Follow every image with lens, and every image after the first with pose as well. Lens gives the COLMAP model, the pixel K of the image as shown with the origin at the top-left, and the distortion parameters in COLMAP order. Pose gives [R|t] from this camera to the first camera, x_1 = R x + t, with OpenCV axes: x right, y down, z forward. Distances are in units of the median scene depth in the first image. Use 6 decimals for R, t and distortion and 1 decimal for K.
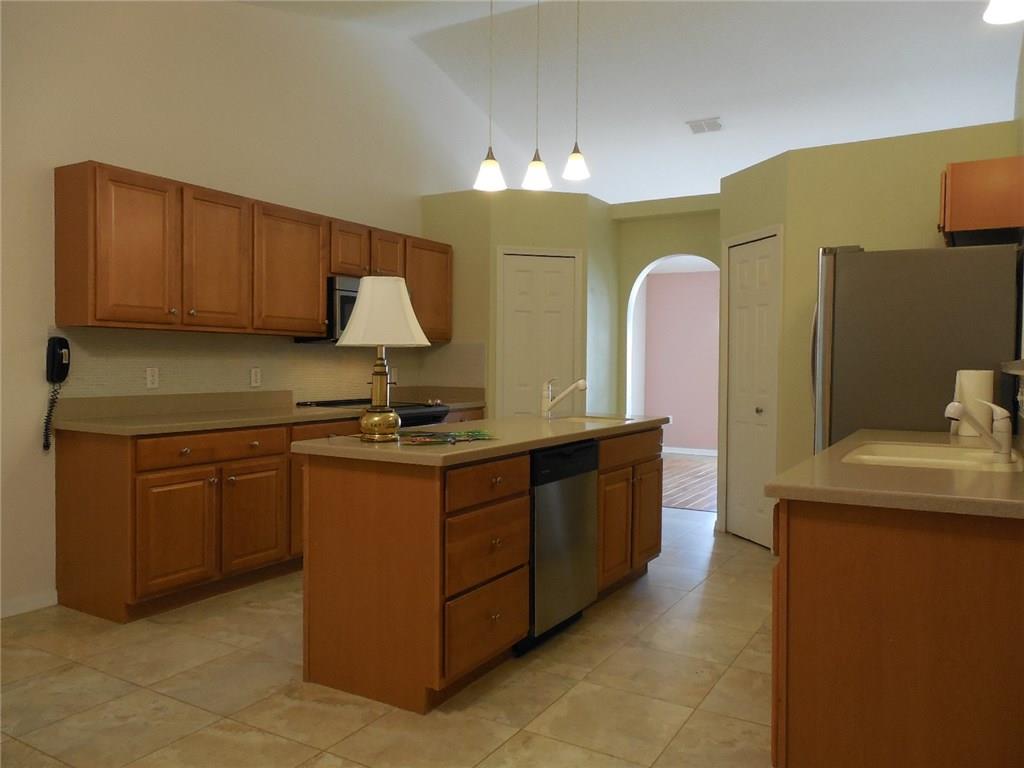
lens RADIAL K [[748.4, 0, 512.0], [0, 748.4, 384.0], [0, 0, 1]] dist [0.012063, 0.003403]
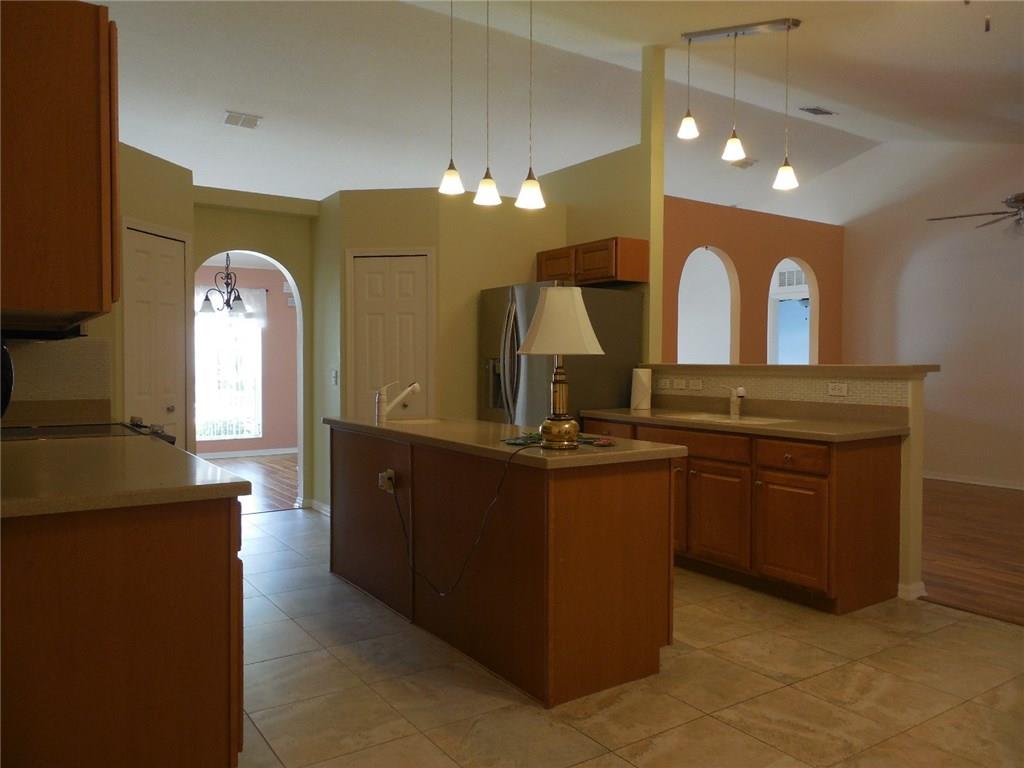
lens RADIAL K [[757.8, 0, 492.4], [0, 757.8, 380.5], [0, 0, 1]] dist [0.001780, -0.001843]
pose [[0.449108, -0.028742, 0.893015, -1.180959], [0.023352, 0.999519, 0.020426, -0.040161], [-0.893172, 0.011680, 0.449563, 0.646152]]
